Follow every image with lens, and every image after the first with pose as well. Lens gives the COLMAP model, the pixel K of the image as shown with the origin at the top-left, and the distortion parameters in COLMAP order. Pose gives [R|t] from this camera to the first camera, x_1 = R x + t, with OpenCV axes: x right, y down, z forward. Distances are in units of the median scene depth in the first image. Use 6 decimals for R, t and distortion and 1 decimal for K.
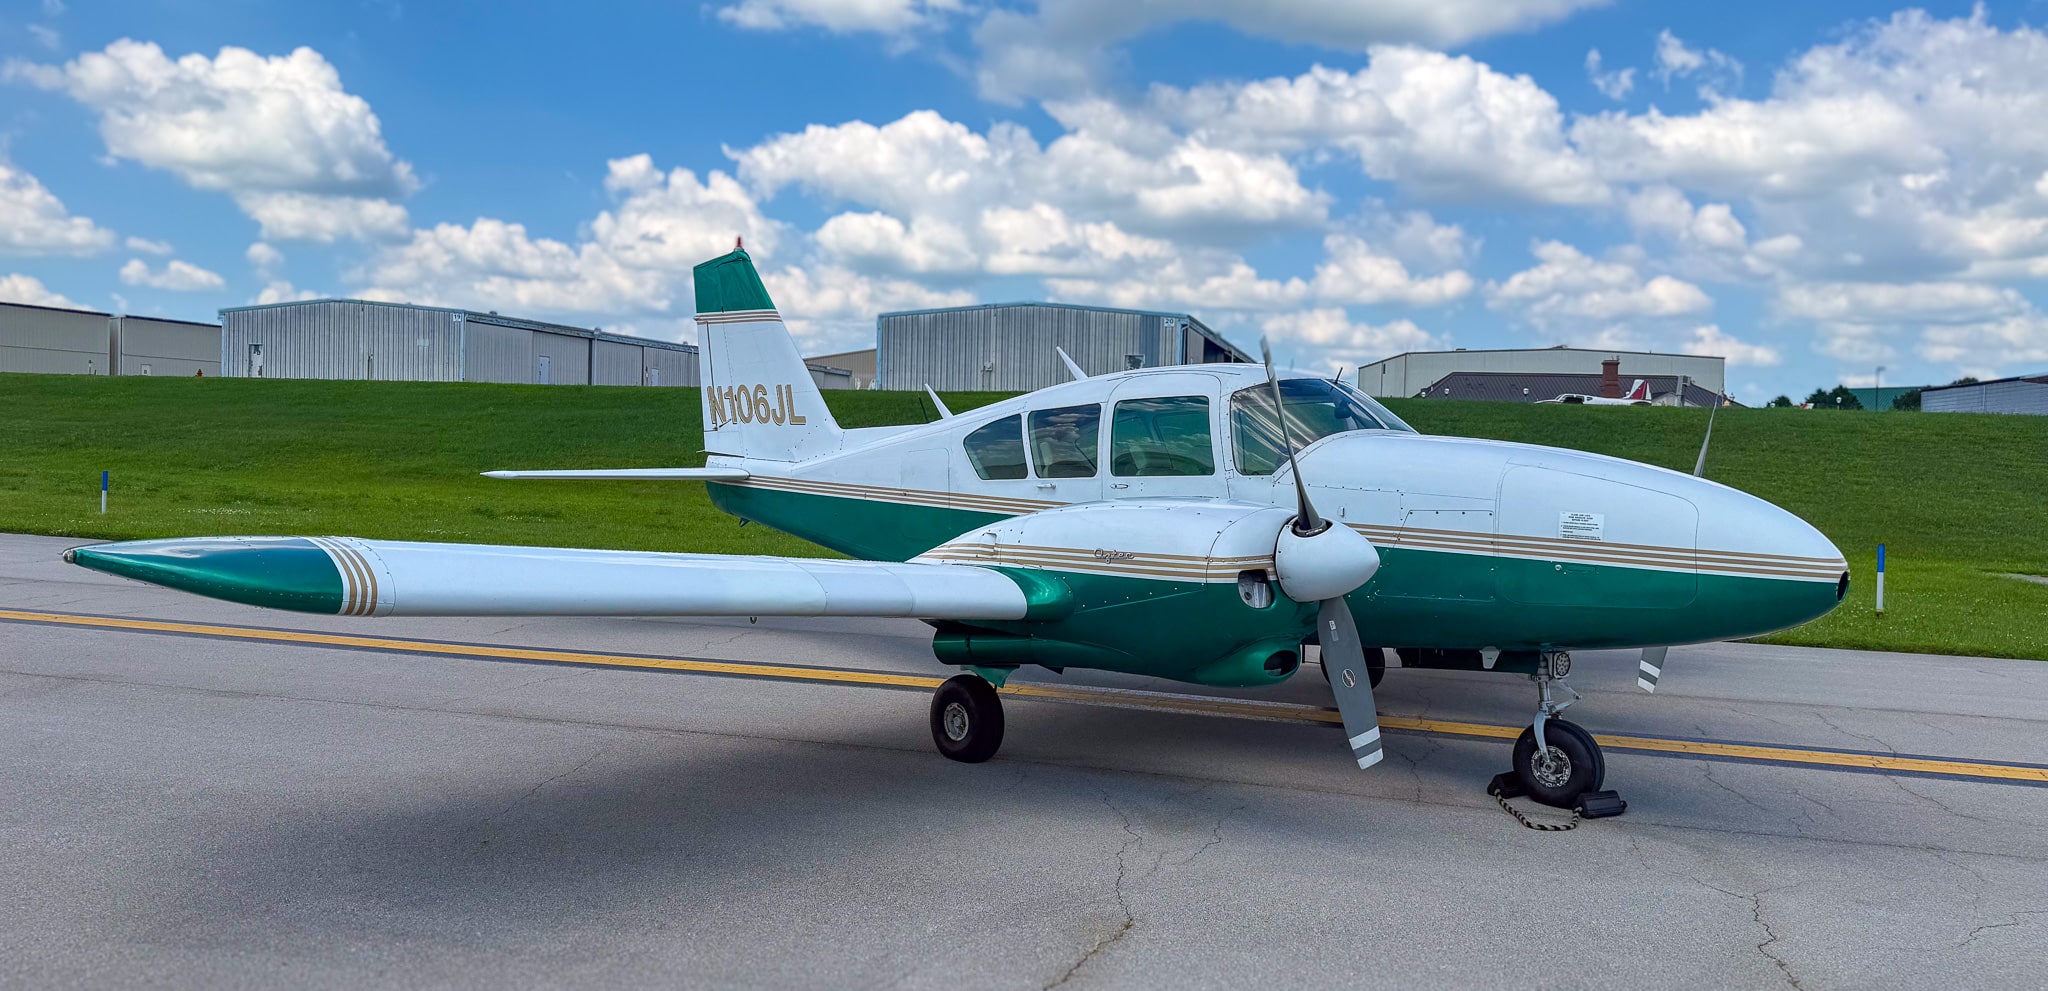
lens RADIAL K [[1401.3, 0, 1012.2], [0, 1401.3, 489.1], [0, 0, 1]] dist [0.080326, -0.130786]
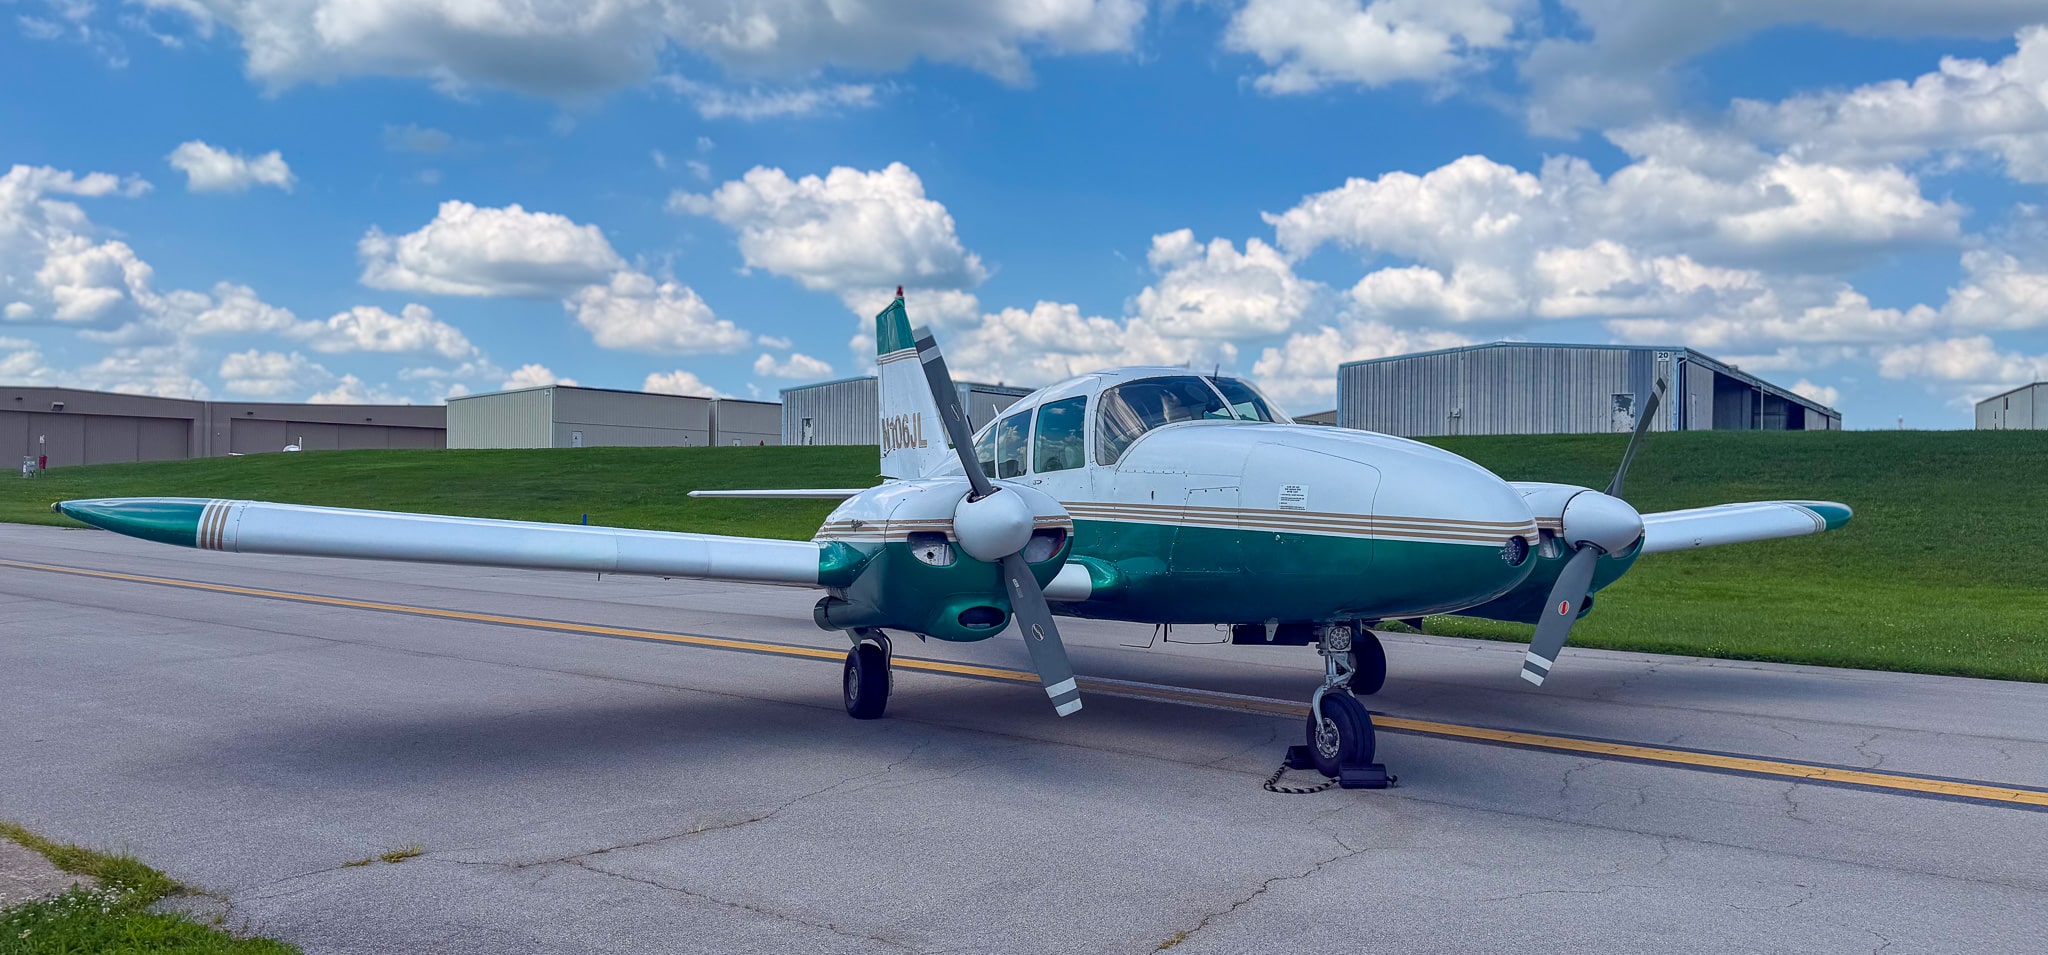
lens RADIAL K [[1394.2, 0, 1024.5], [0, 1394.2, 500.9], [0, 0, 1]] dist [0.118864, -0.207220]
pose [[0.930630, -0.013328, -0.365719, 0.549739], [0.000581, 0.999389, -0.034942, 0.060006], [0.365961, 0.032306, 0.930069, -0.028687]]
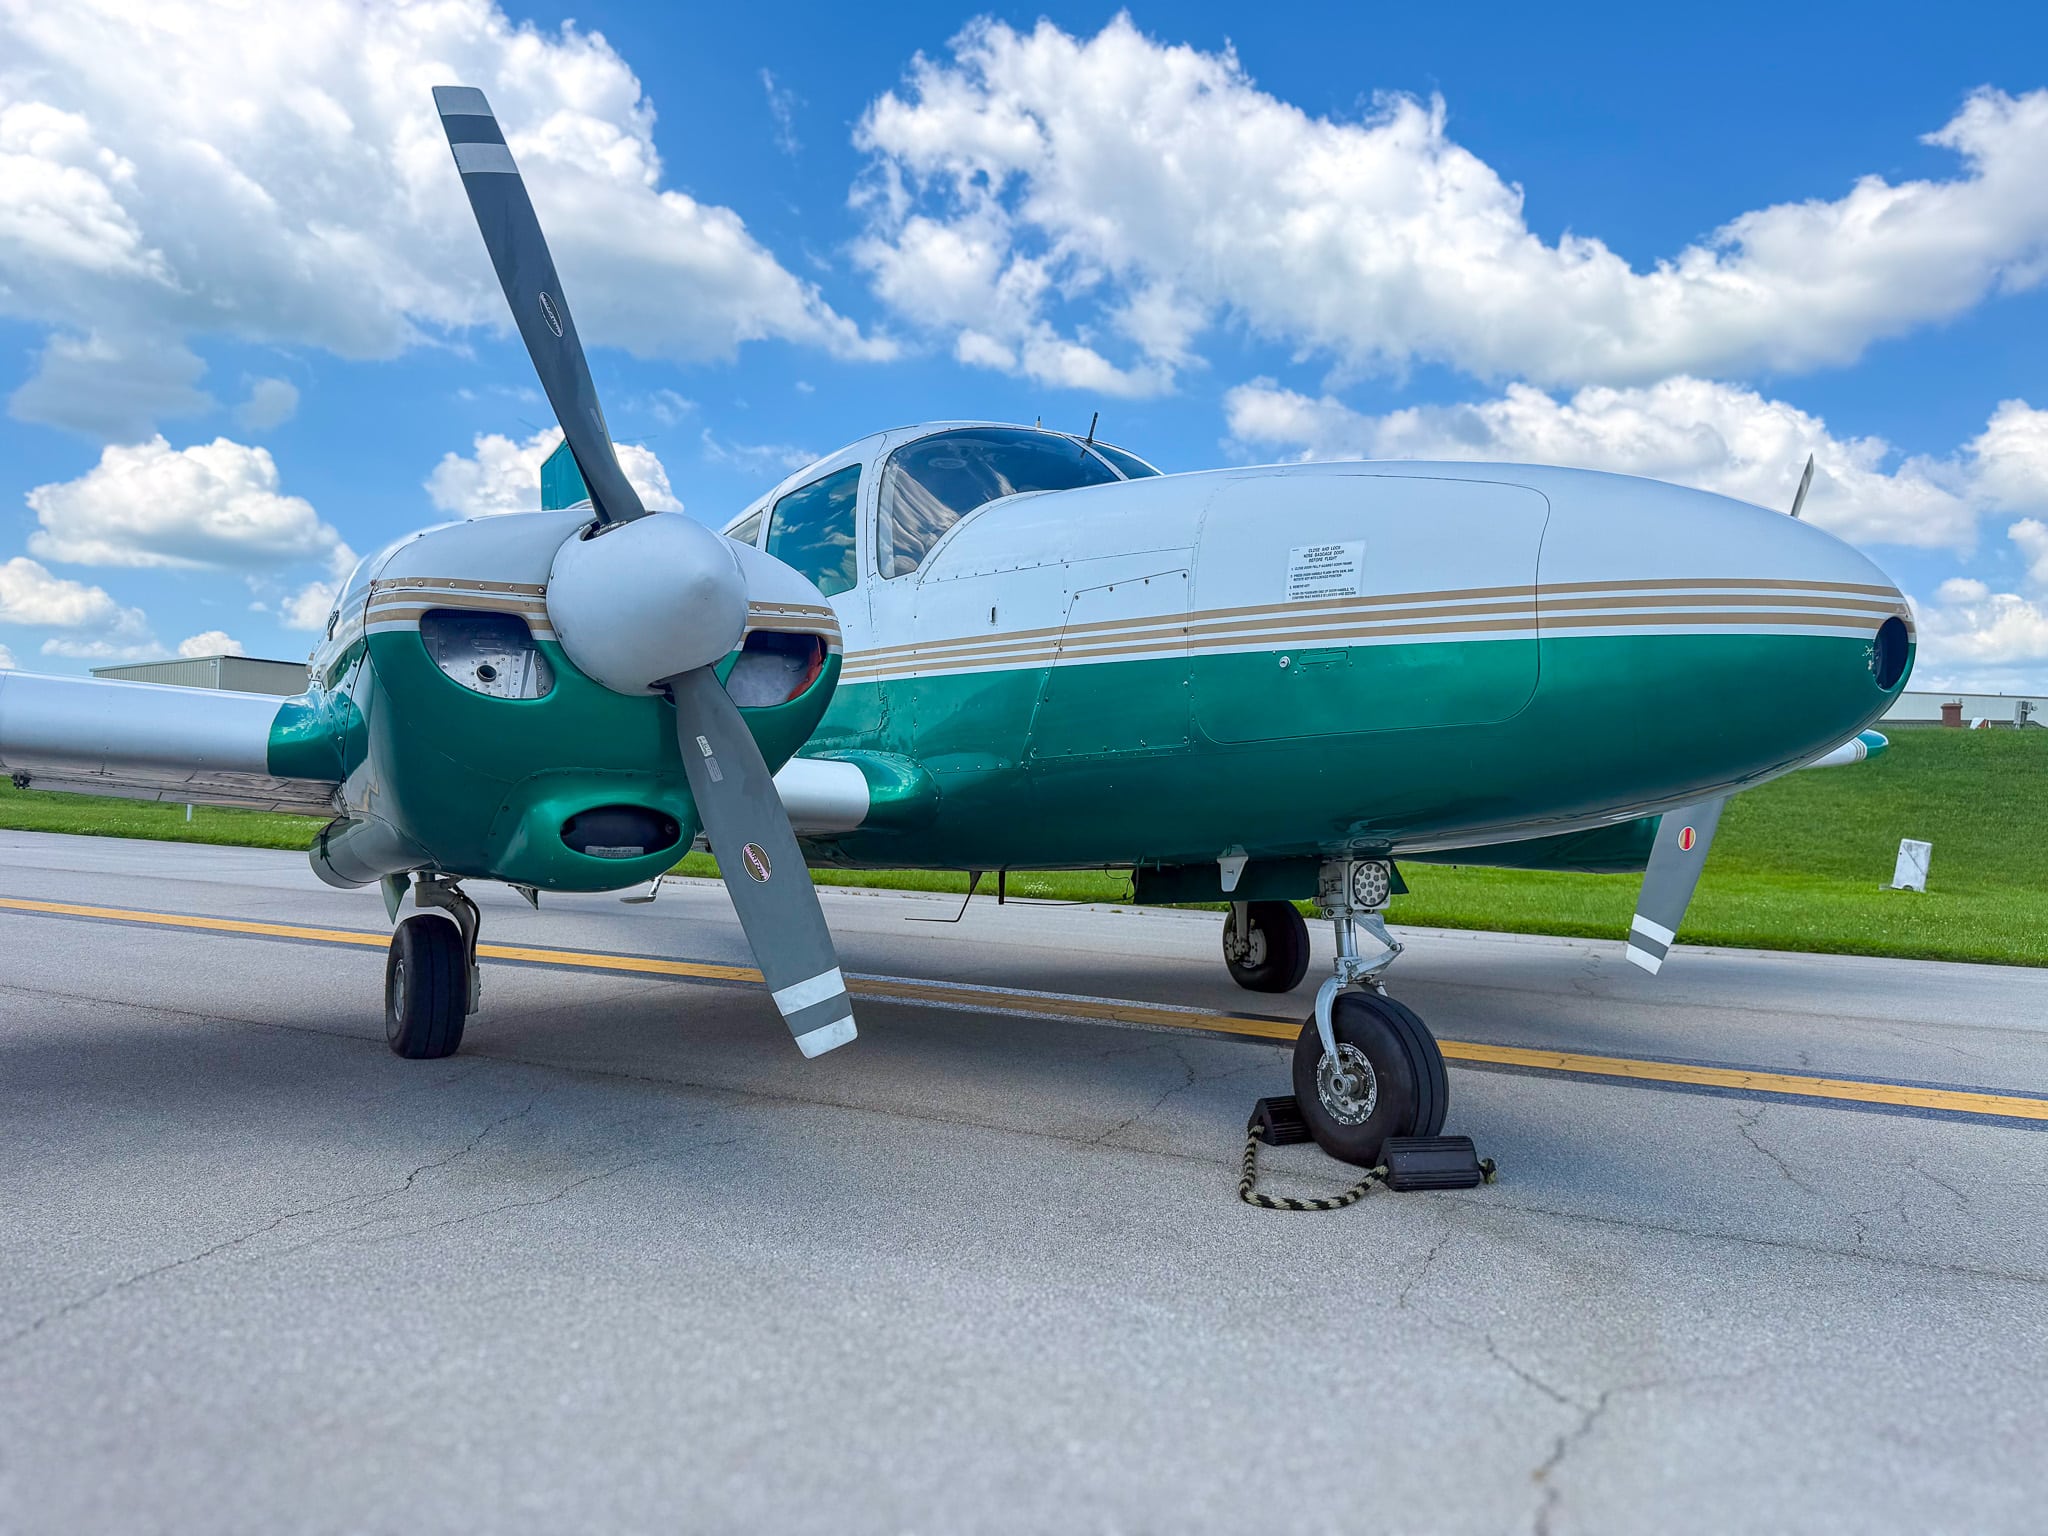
lens RADIAL K [[1401.0, 0, 1034.0], [0, 1401.0, 771.4], [0, 0, 1]] dist [0.040101, -0.049003]
pose [[0.982949, -0.005882, -0.183784, 0.363183], [-0.004844, 0.998313, -0.057858, 0.113223], [0.183814, 0.057762, 0.981262, 0.476222]]
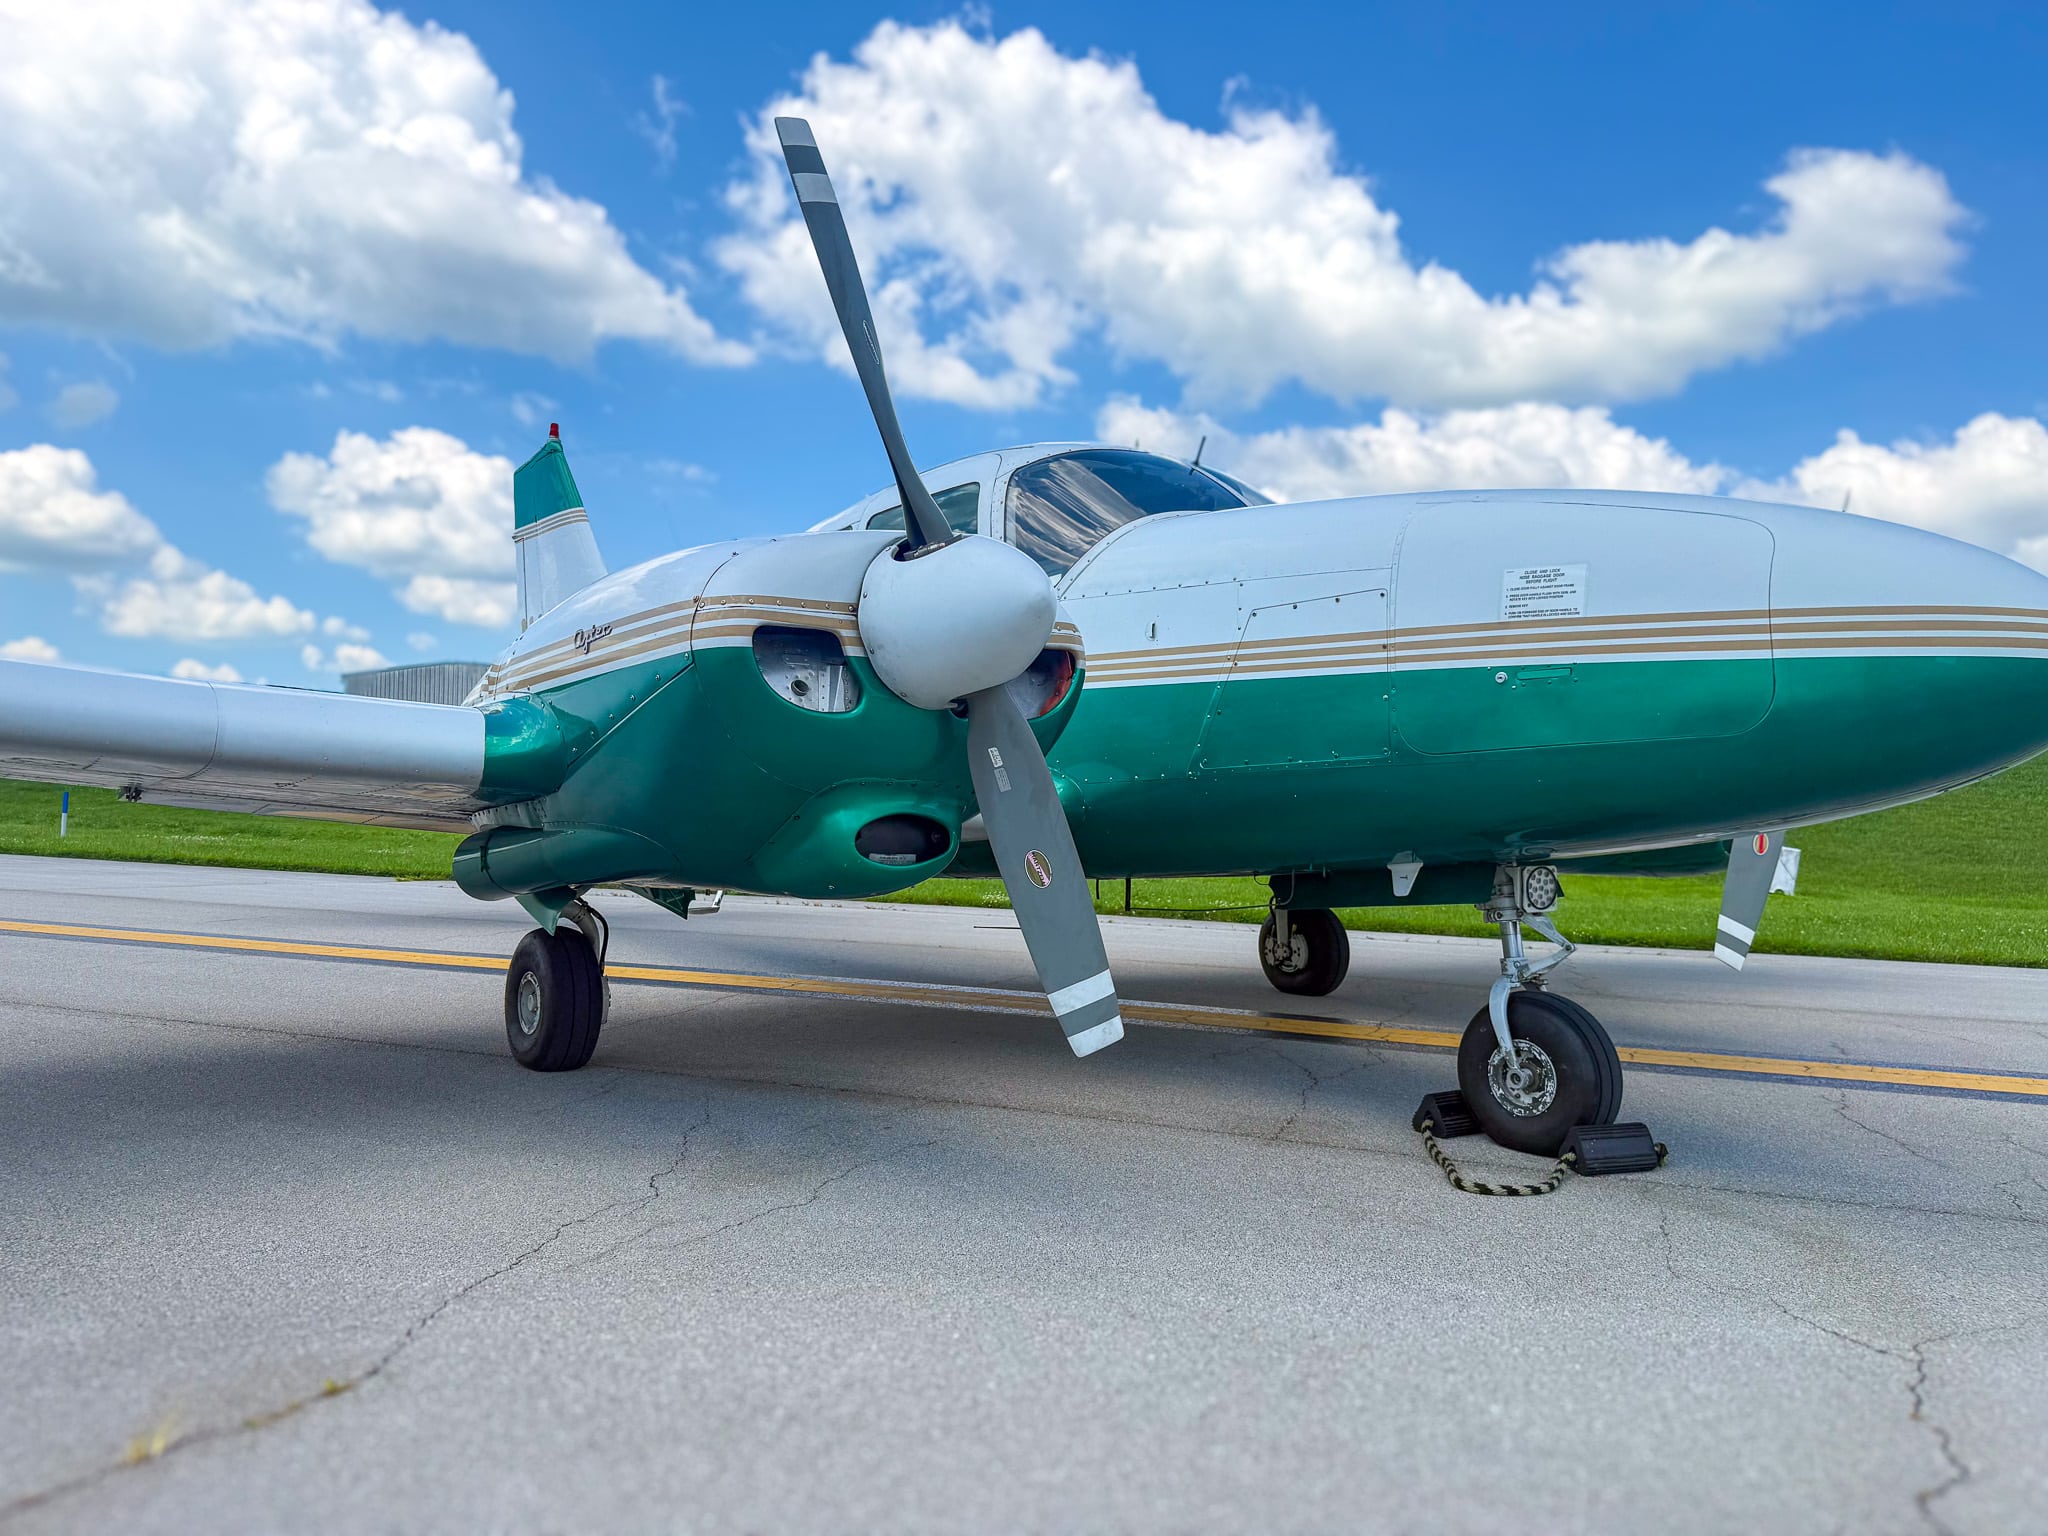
lens RADIAL K [[1408.6, 0, 1016.8], [0, 1408.6, 772.9], [0, 0, 1]] dist [0.019094, -0.024338]
pose [[0.995054, -0.007578, -0.099047, 0.243229], [0.001200, 0.997930, -0.064298, 0.114485], [0.099329, 0.063861, 0.993003, 0.439916]]
